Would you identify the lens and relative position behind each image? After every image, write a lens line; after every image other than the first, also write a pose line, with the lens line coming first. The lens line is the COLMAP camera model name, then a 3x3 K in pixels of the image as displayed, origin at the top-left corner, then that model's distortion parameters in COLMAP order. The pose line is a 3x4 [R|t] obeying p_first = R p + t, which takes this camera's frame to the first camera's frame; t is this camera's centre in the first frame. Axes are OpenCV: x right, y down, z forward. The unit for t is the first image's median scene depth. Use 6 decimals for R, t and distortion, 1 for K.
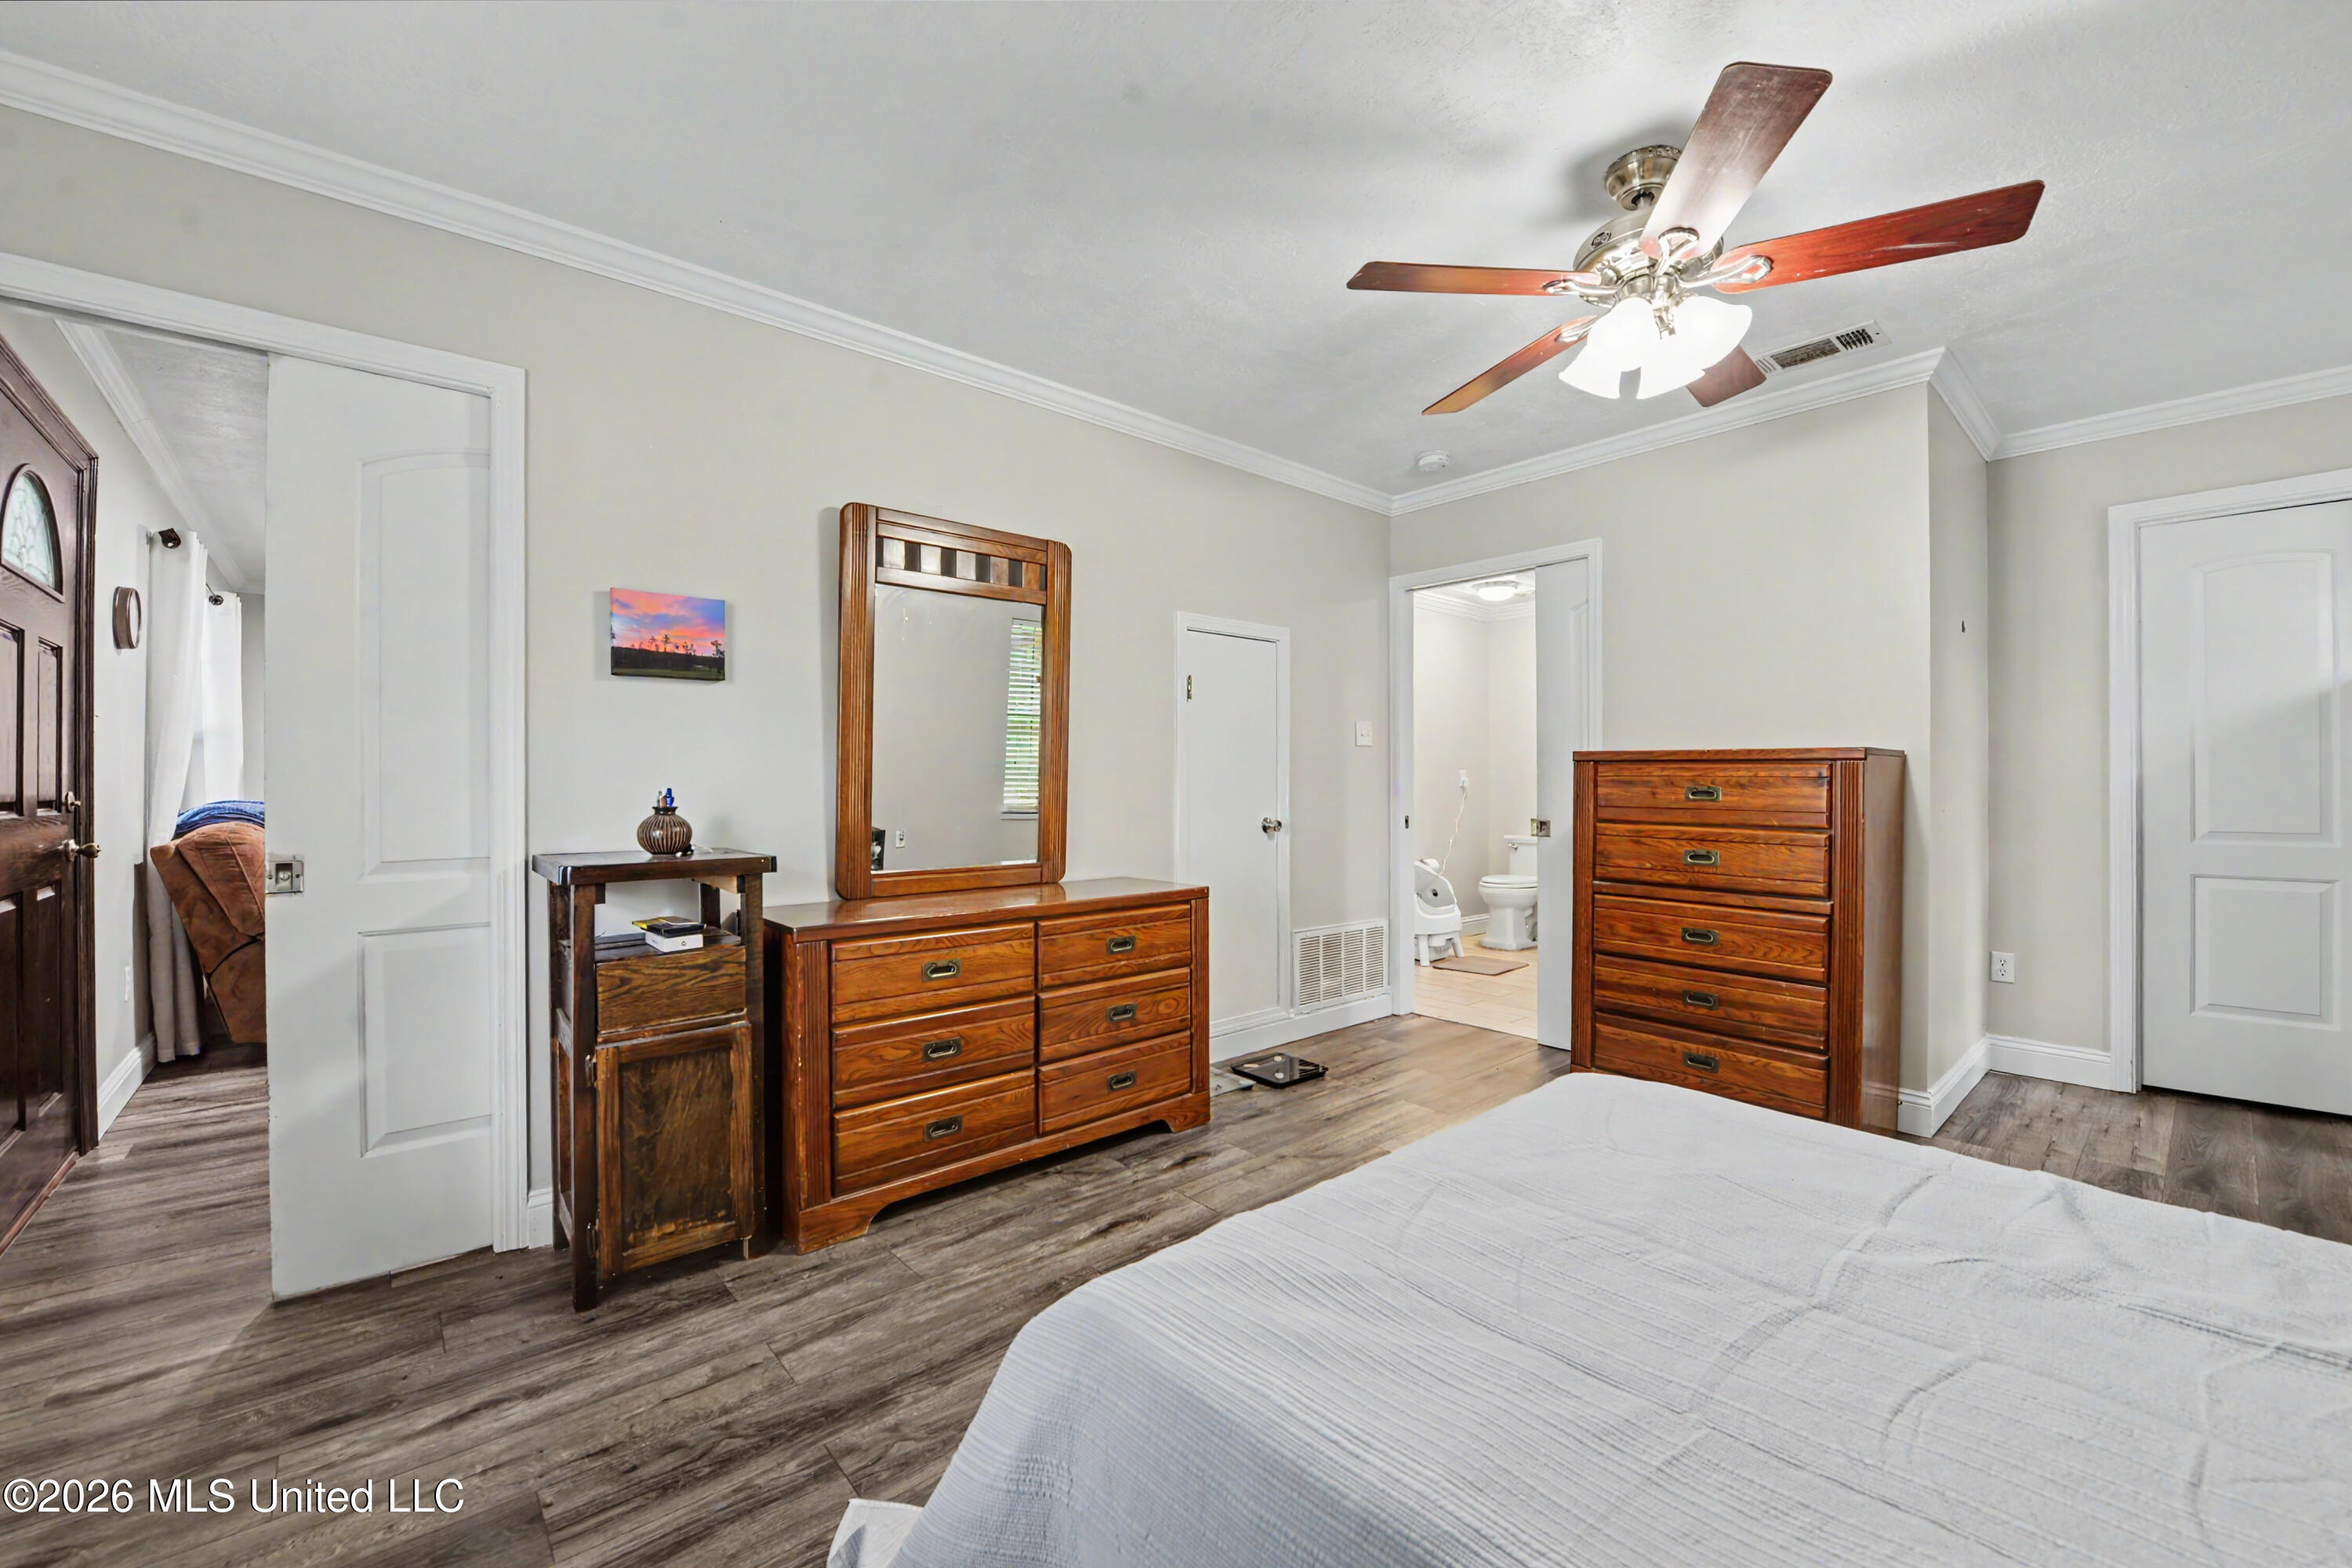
lens RADIAL K [[967.5, 0, 1170.3], [0, 967.5, 784.0], [0, 0, 1]] dist [-0.000133, 0.000005]
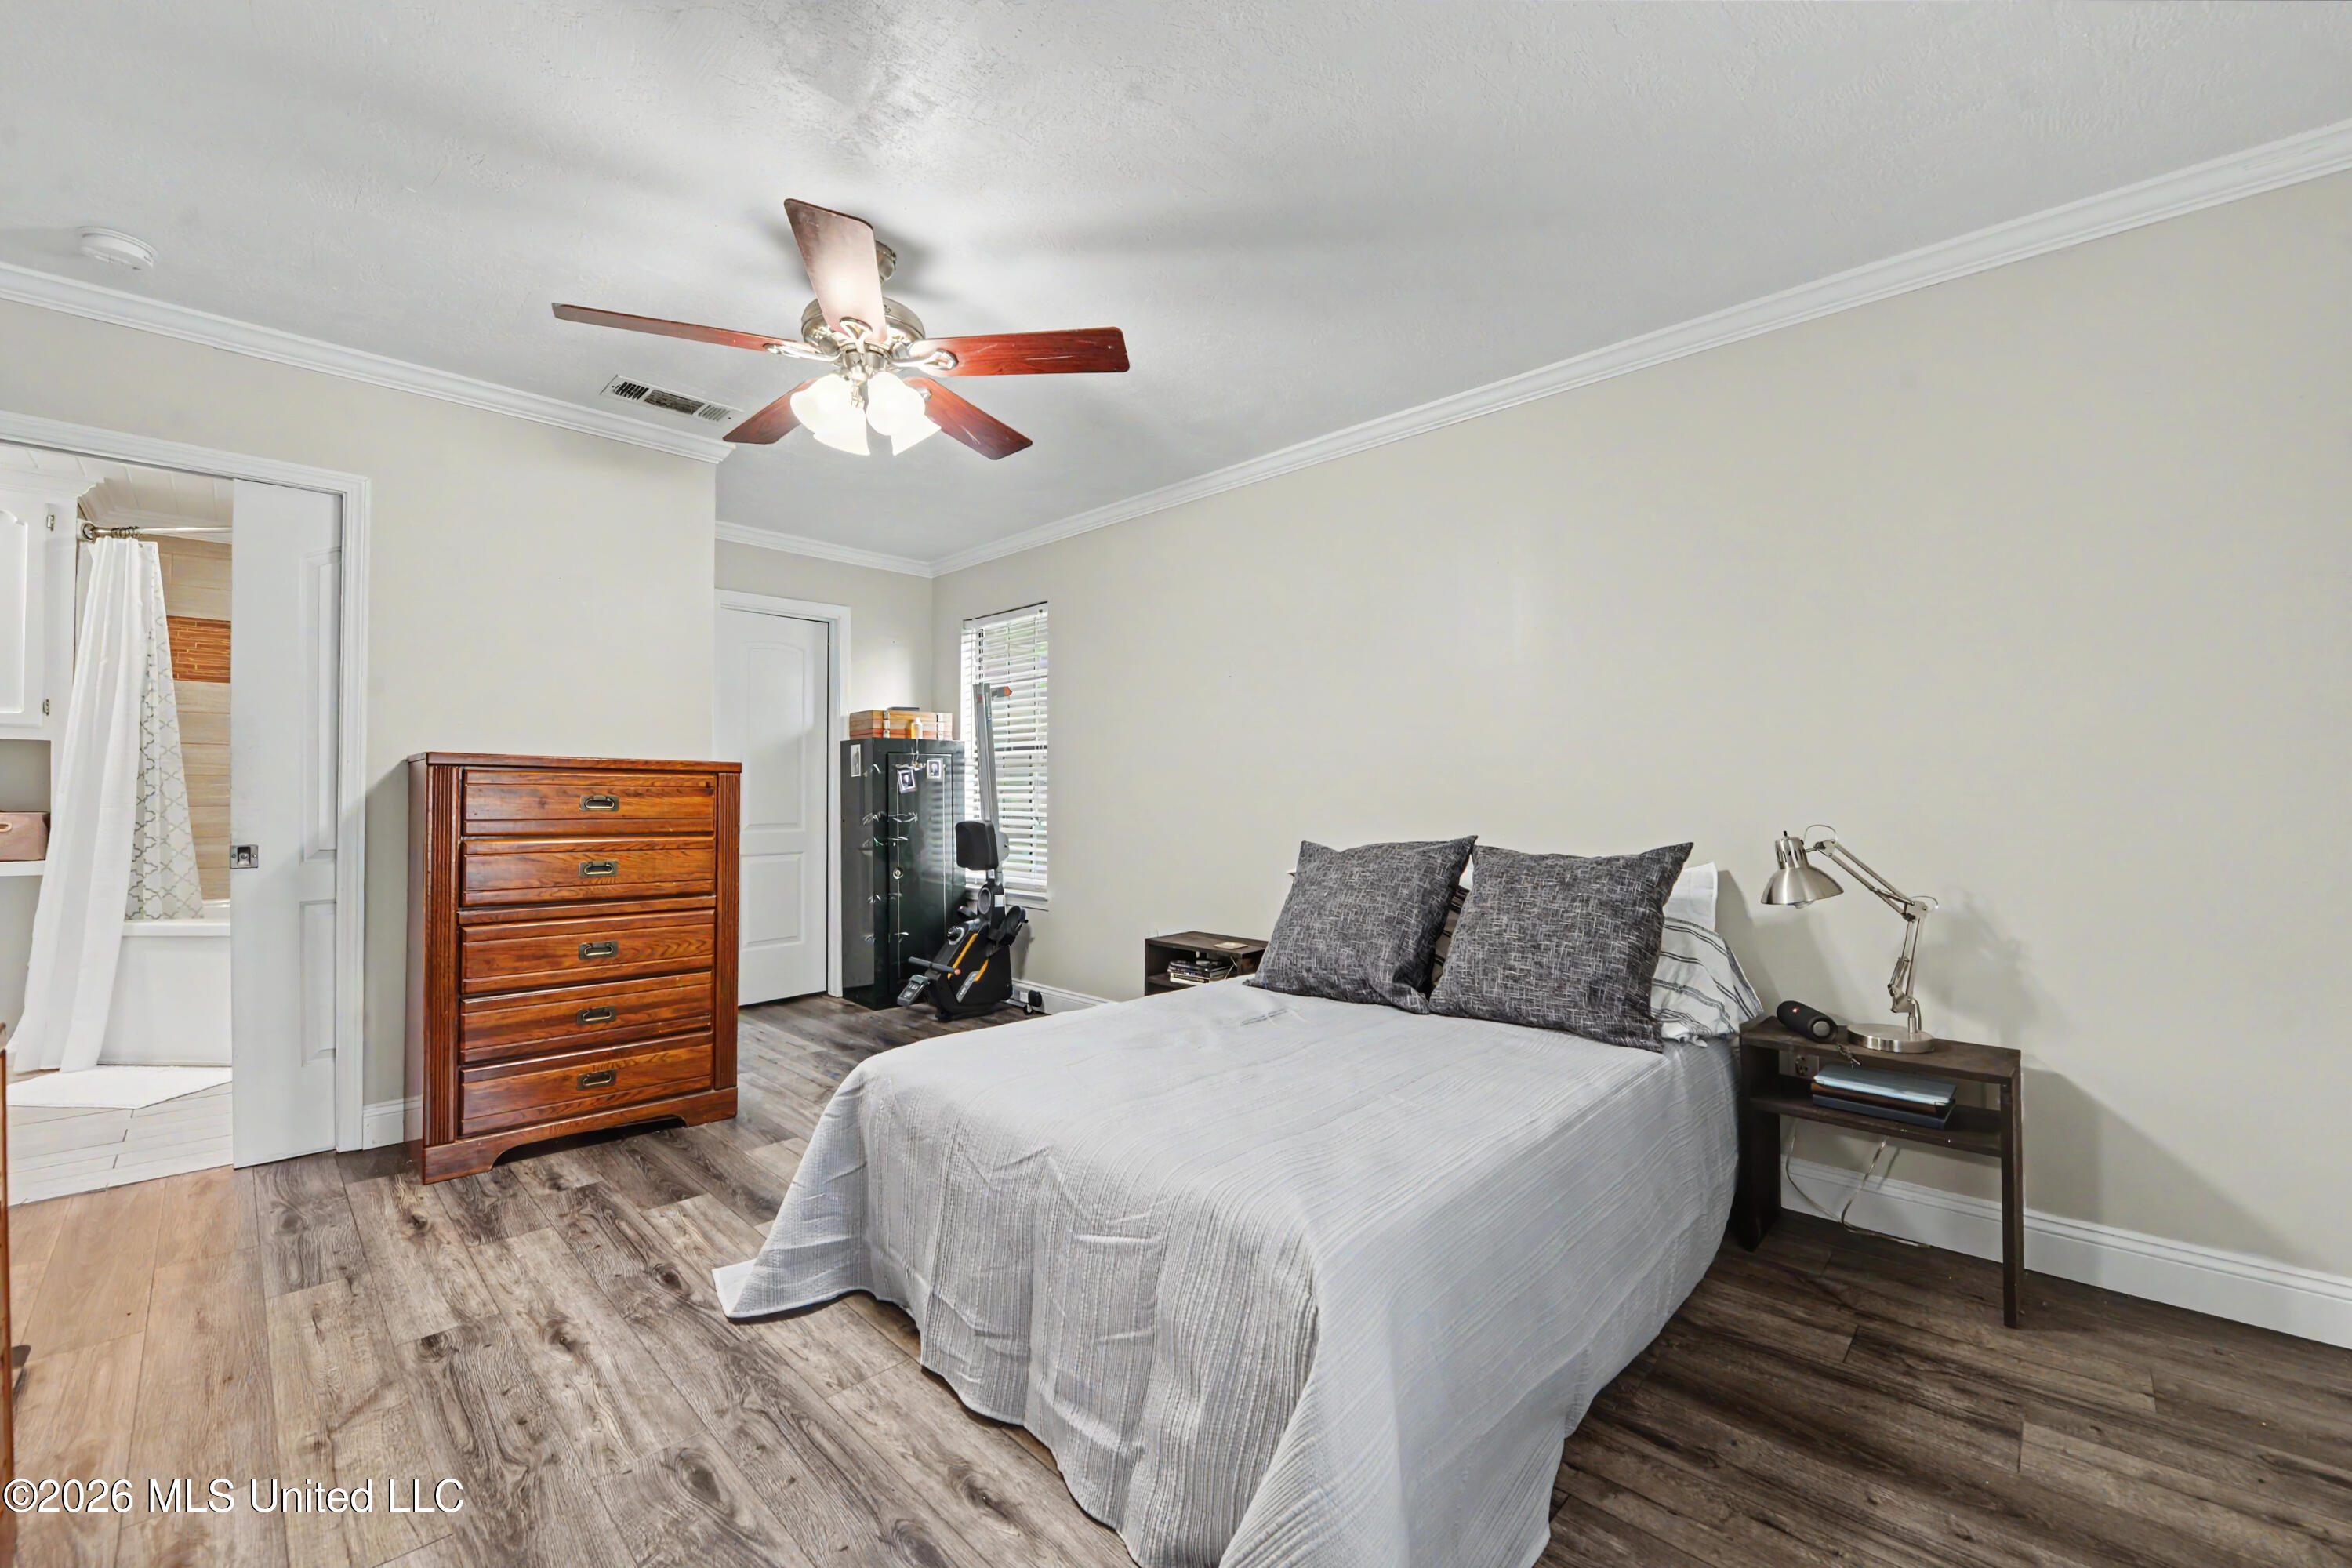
lens RADIAL K [[967.5, 0, 1168.9], [0, 967.5, 784.1], [0, 0, 1]] dist [-0.000133, 0.000005]
pose [[-0.089224, 0.008811, 0.995973, -0.487169], [0.000294, 0.999961, -0.008819, -0.000278], [-0.996012, -0.000494, -0.089224, 0.533270]]
